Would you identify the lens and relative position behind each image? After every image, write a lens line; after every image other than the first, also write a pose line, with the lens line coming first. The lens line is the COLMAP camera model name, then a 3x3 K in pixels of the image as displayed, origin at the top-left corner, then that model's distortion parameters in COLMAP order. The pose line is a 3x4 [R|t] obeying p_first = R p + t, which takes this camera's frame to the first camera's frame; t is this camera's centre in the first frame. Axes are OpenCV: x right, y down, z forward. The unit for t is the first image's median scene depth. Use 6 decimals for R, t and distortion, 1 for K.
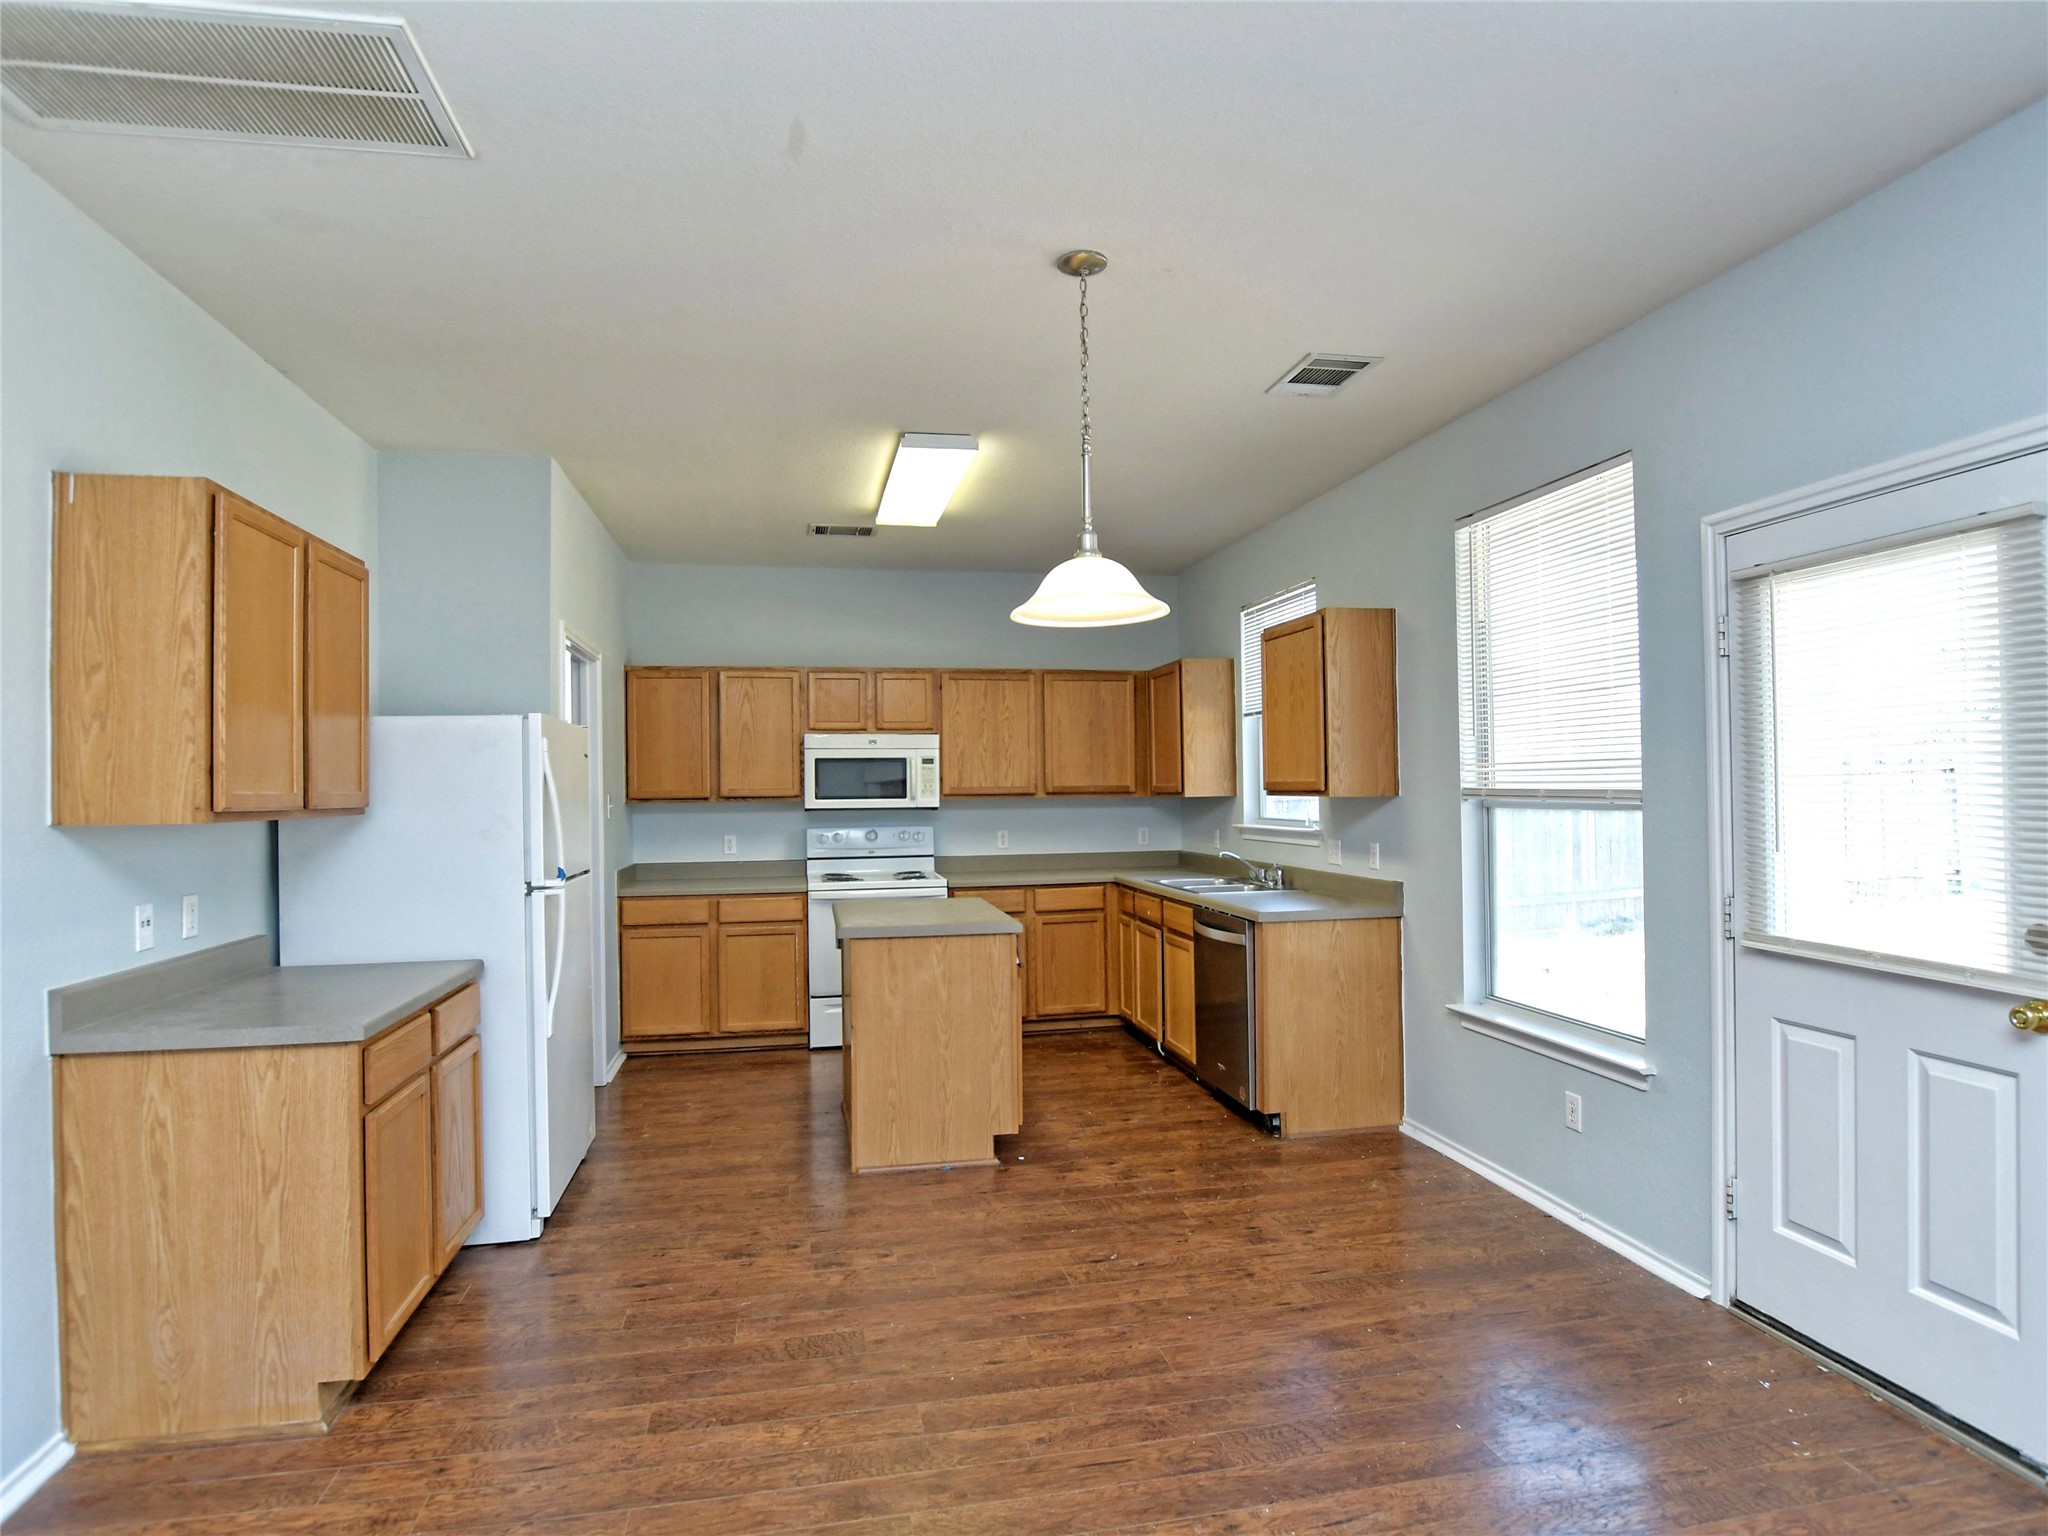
lens RADIAL K [[1027.5, 0, 992.7], [0, 1027.5, 774.9], [0, 0, 1]] dist [-0.030825, 0.001854]
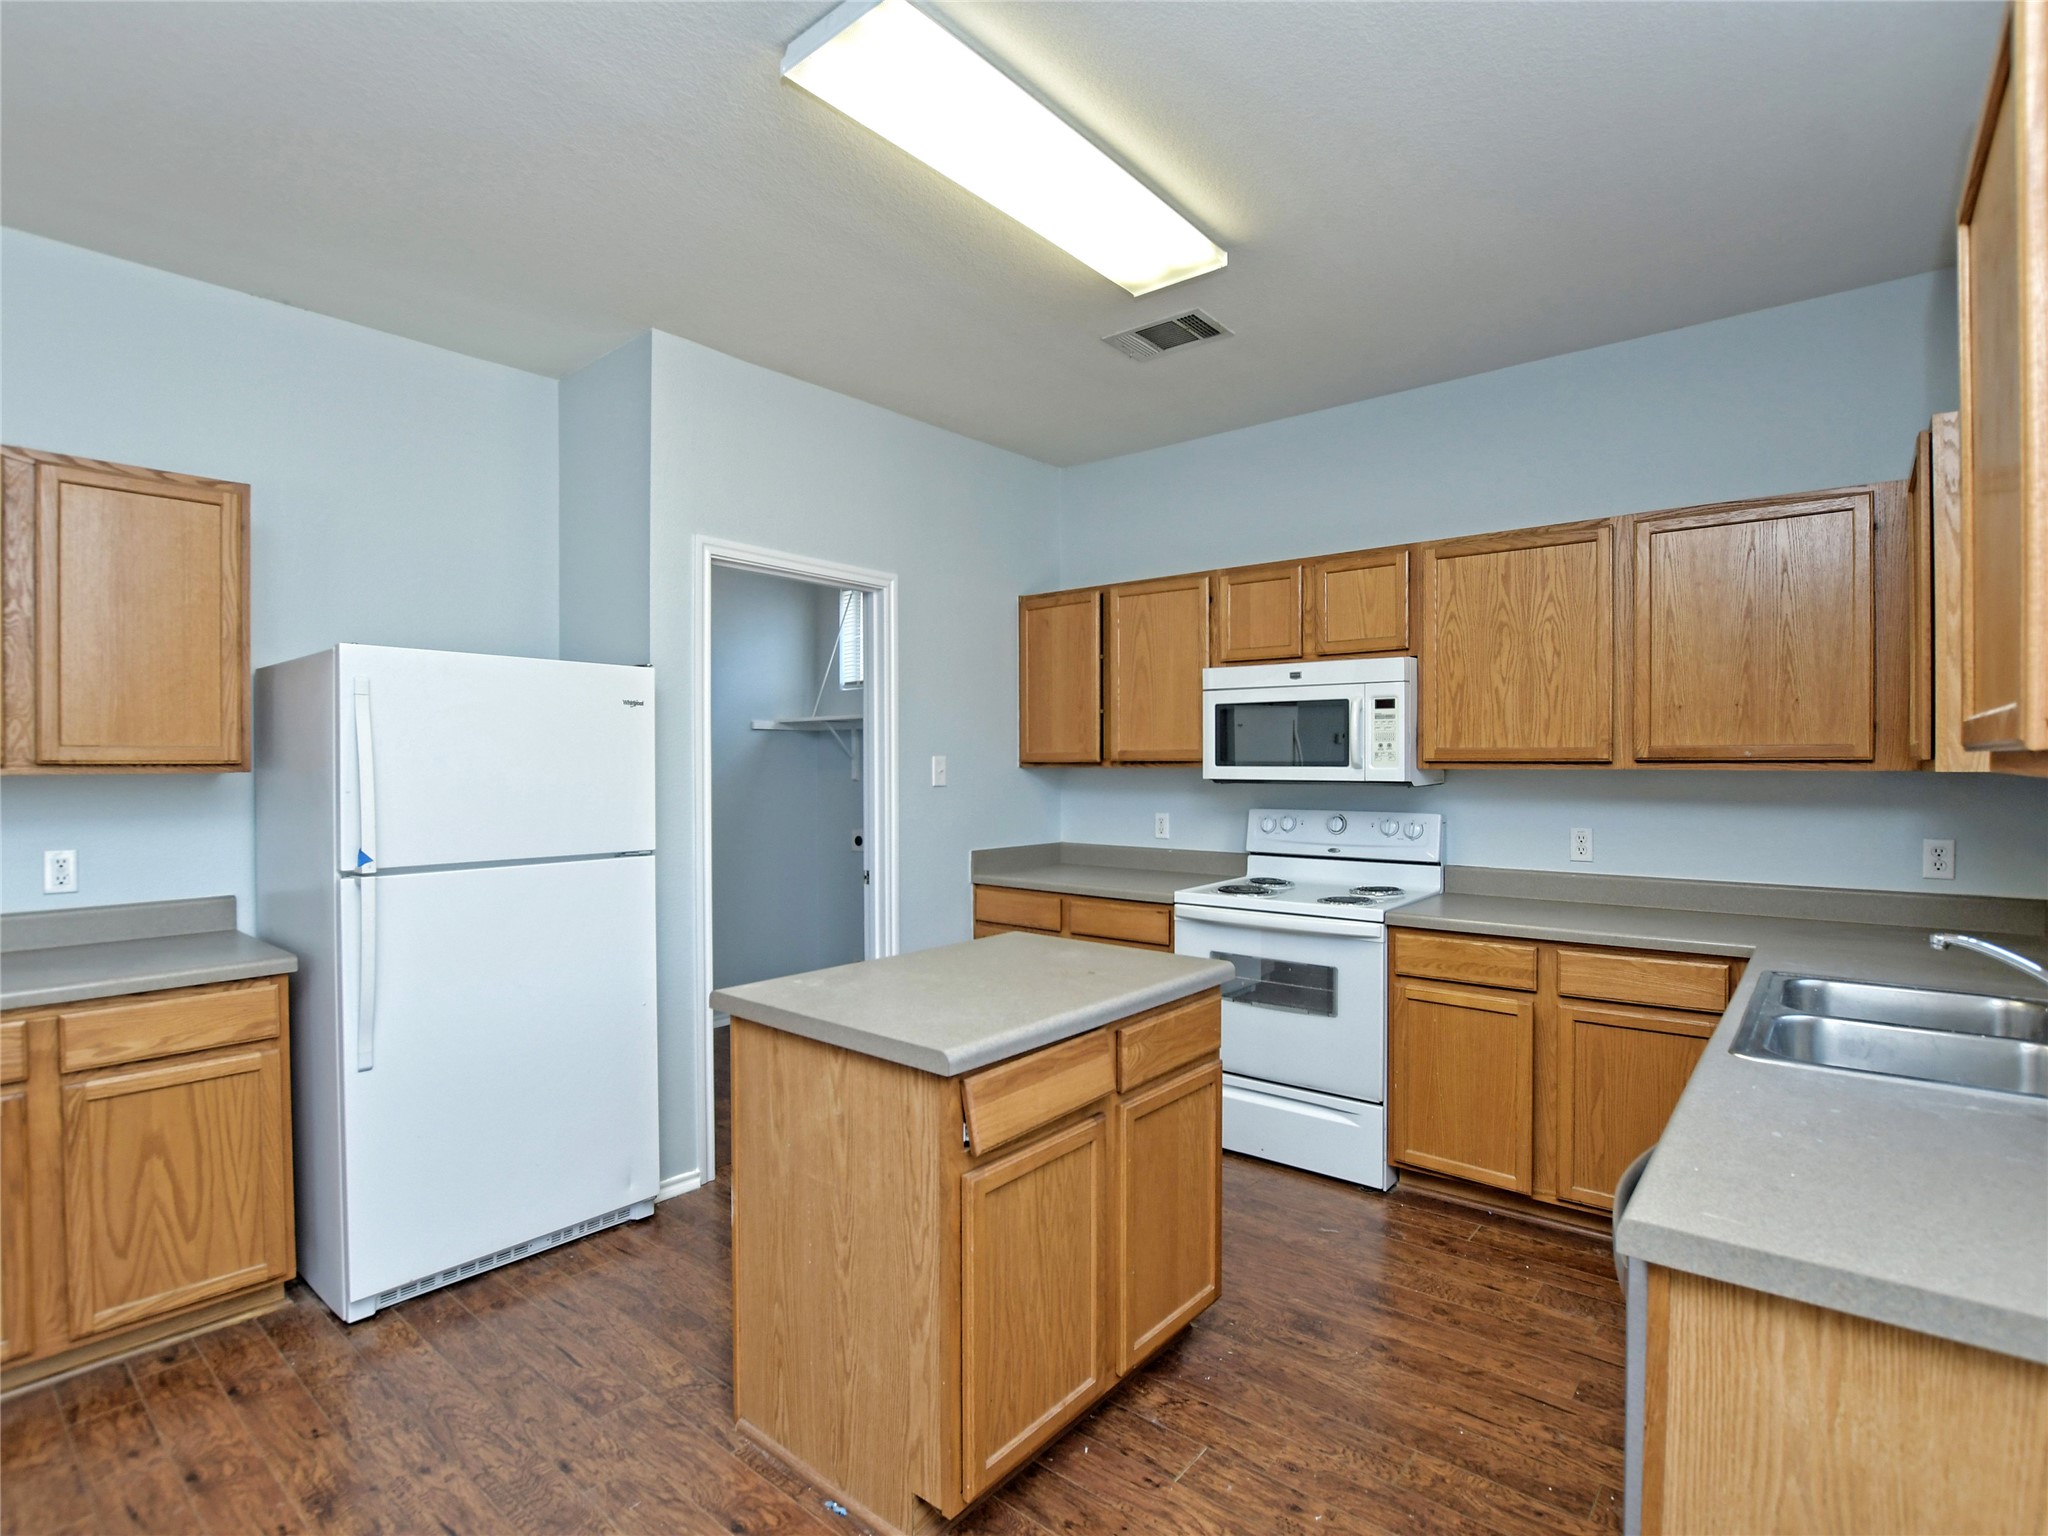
lens RADIAL K [[992.1, 0, 1039.8], [0, 992.1, 767.5], [0, 0, 1]] dist [-0.025111, 0.000506]
pose [[0.650469, 0.015699, -0.759370, 0.247457], [0.005211, 0.999671, 0.025131, 0.008219], [0.759515, -0.020304, 0.650173, 0.508830]]
